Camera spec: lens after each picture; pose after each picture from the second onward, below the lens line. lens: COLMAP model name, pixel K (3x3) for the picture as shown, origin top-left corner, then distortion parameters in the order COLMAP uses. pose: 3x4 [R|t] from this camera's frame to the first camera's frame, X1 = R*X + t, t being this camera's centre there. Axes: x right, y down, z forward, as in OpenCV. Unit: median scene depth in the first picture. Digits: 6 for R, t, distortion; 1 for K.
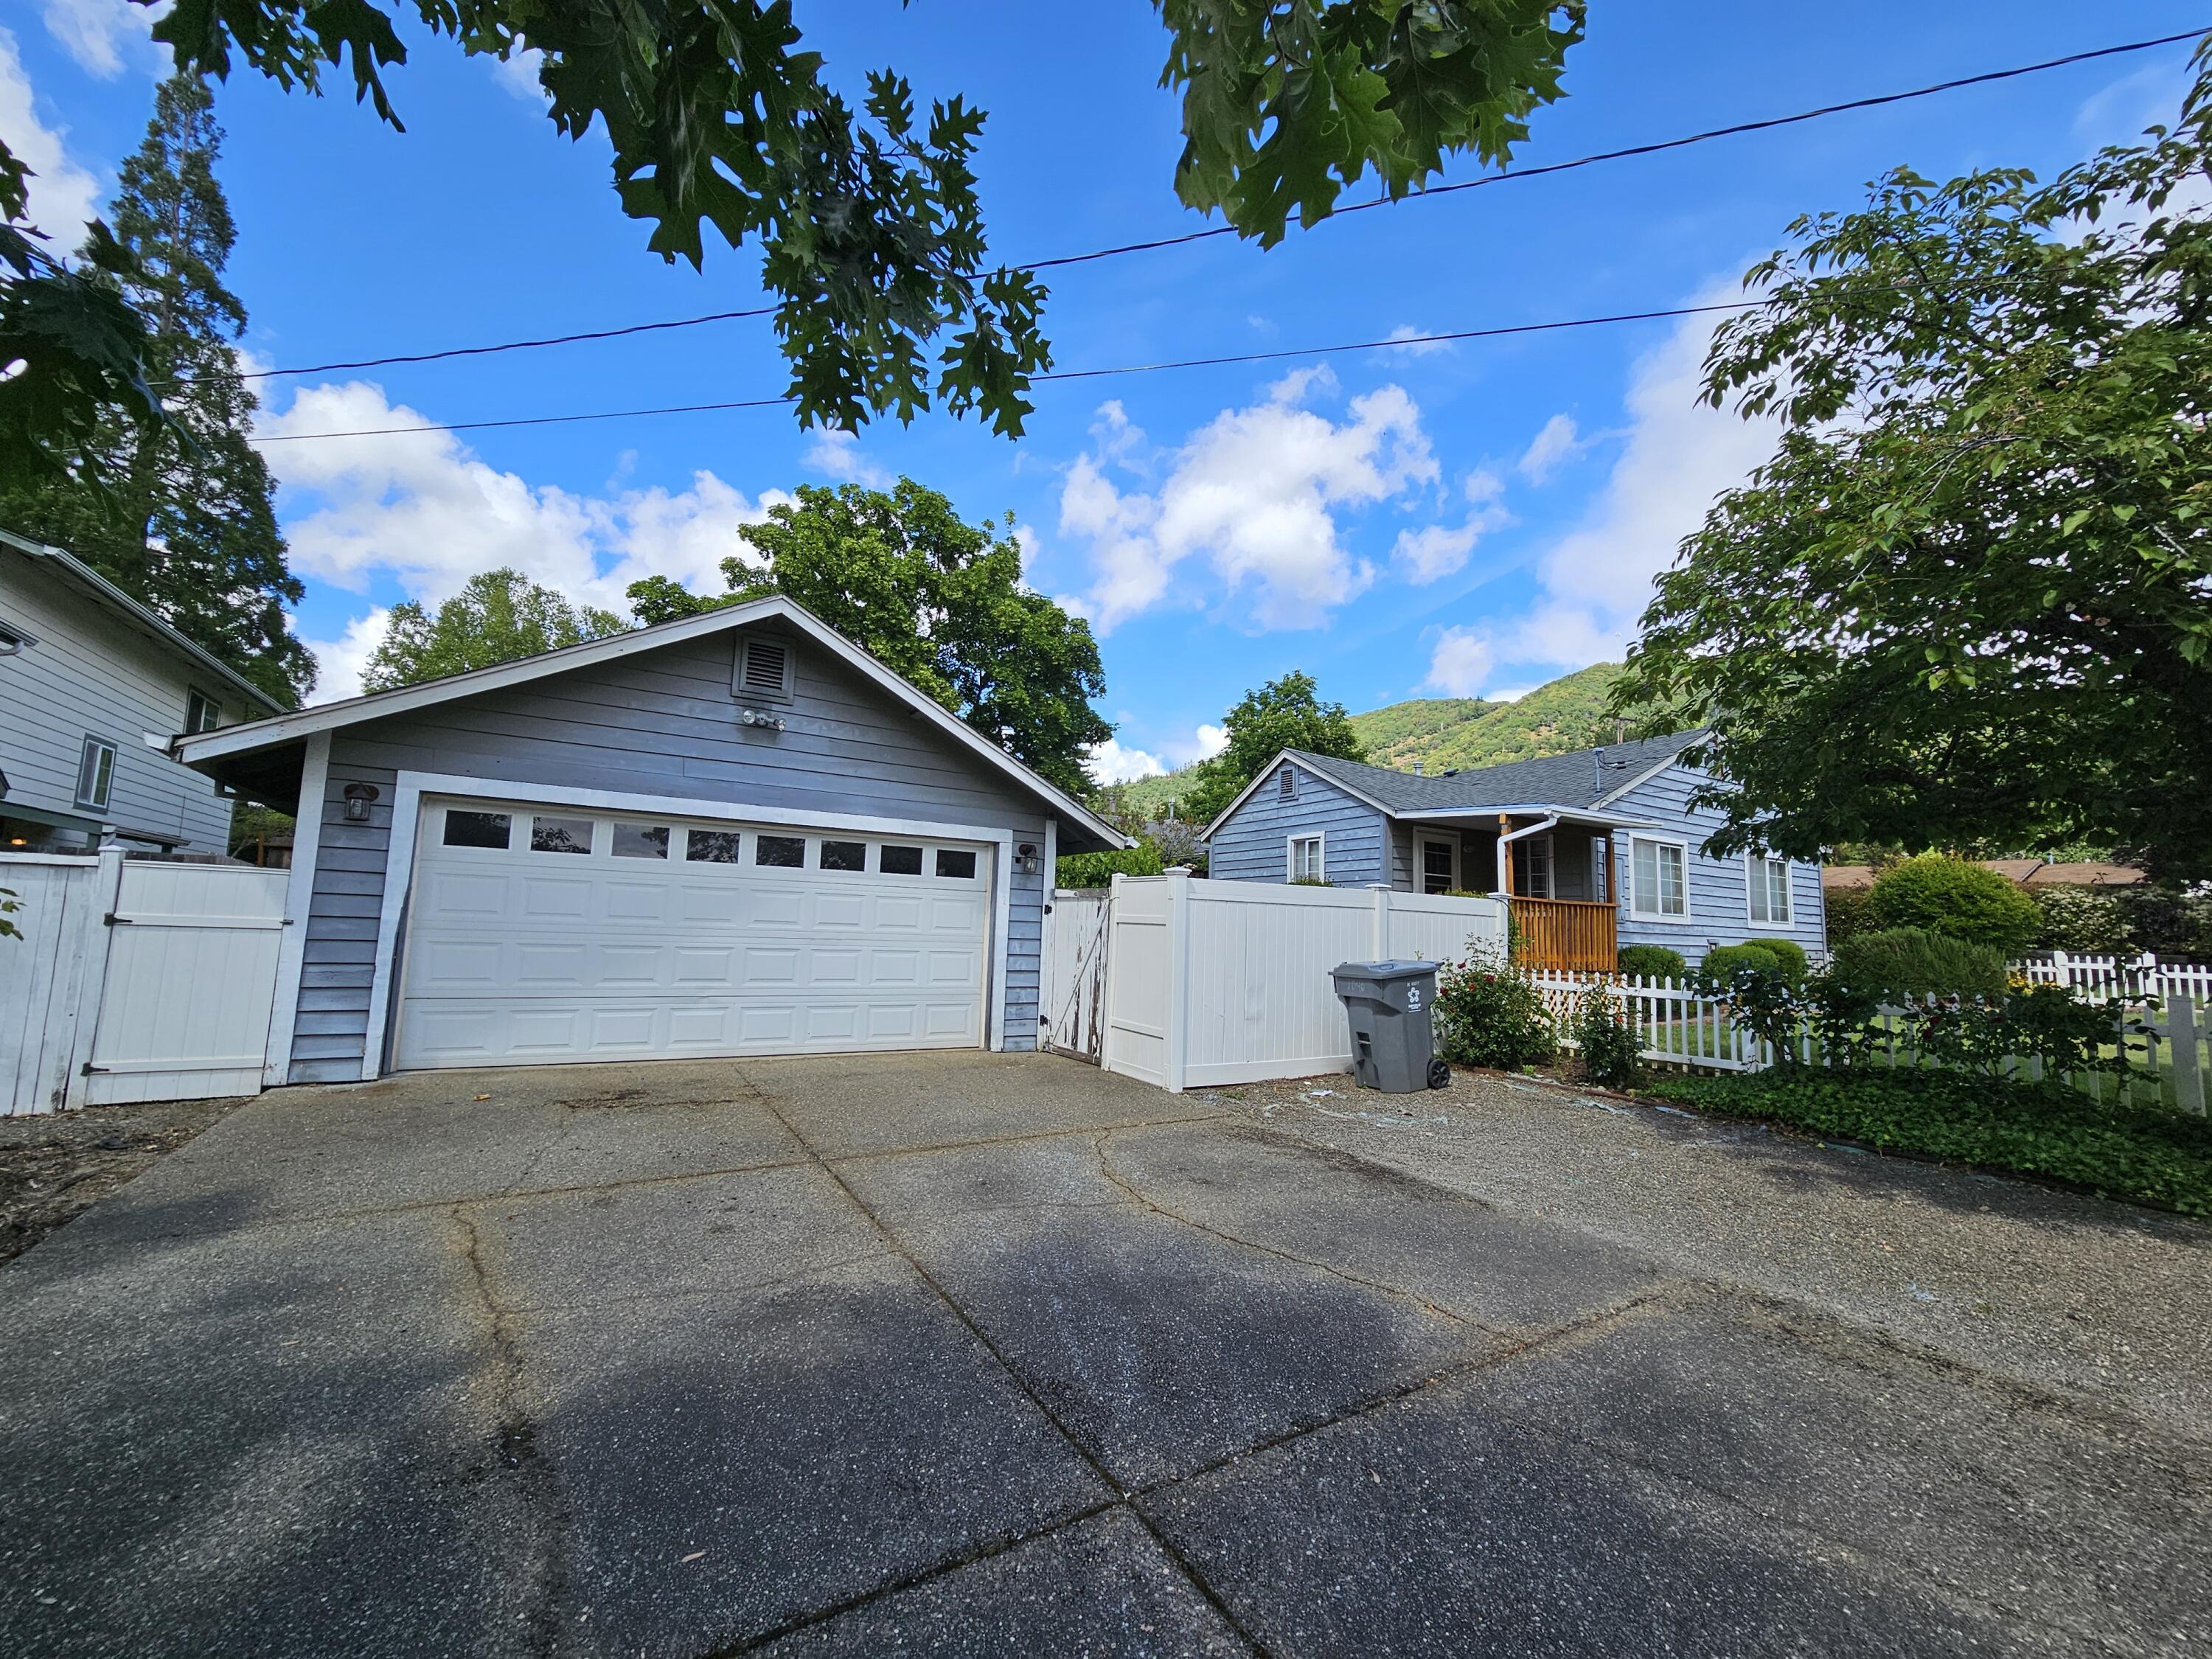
lens RADIAL K [[900.3, 0, 1111.0], [0, 900.3, 832.2], [0, 0, 1]] dist [0.002374, -0.002031]
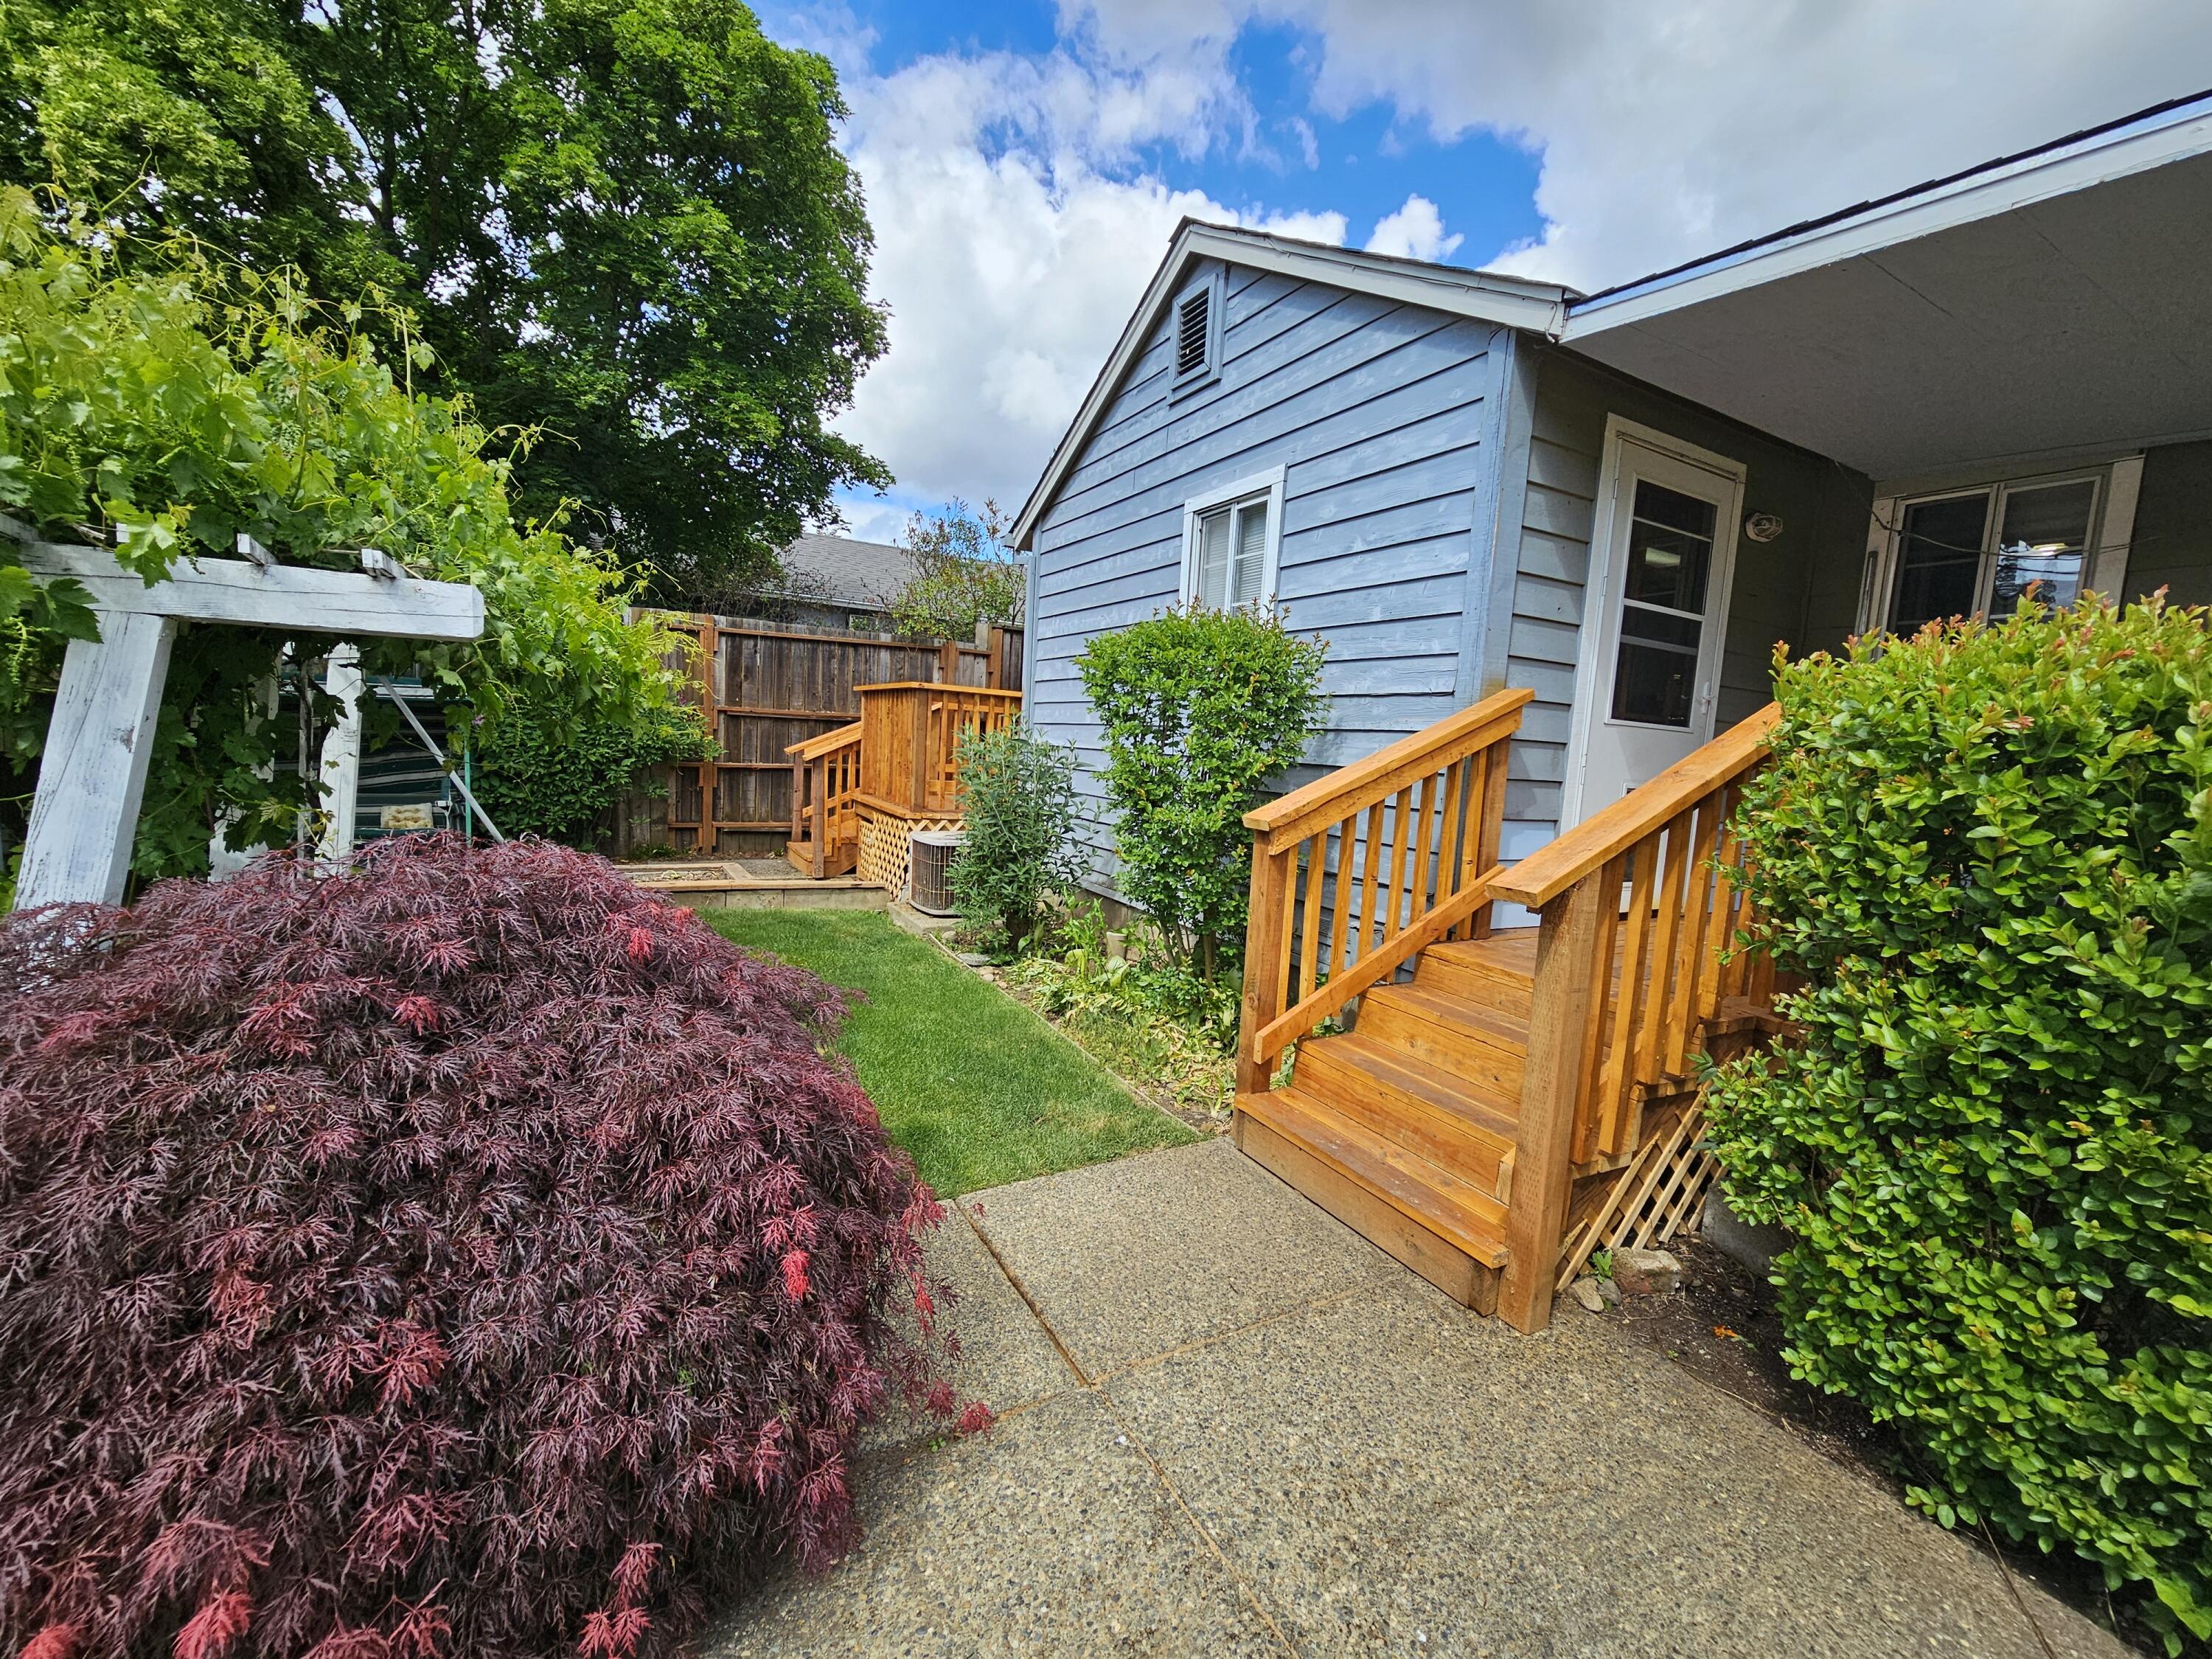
lens RADIAL K [[900.3, 0, 1103.6], [0, 900.3, 829.3], [0, 0, 1]] dist [0.002374, -0.002031]
pose [[0.999561, 0.027860, -0.010115, 0.176724], [-0.024976, 0.975478, 0.218675, 0.054597], [0.015960, -0.218327, 0.975745, 0.651266]]
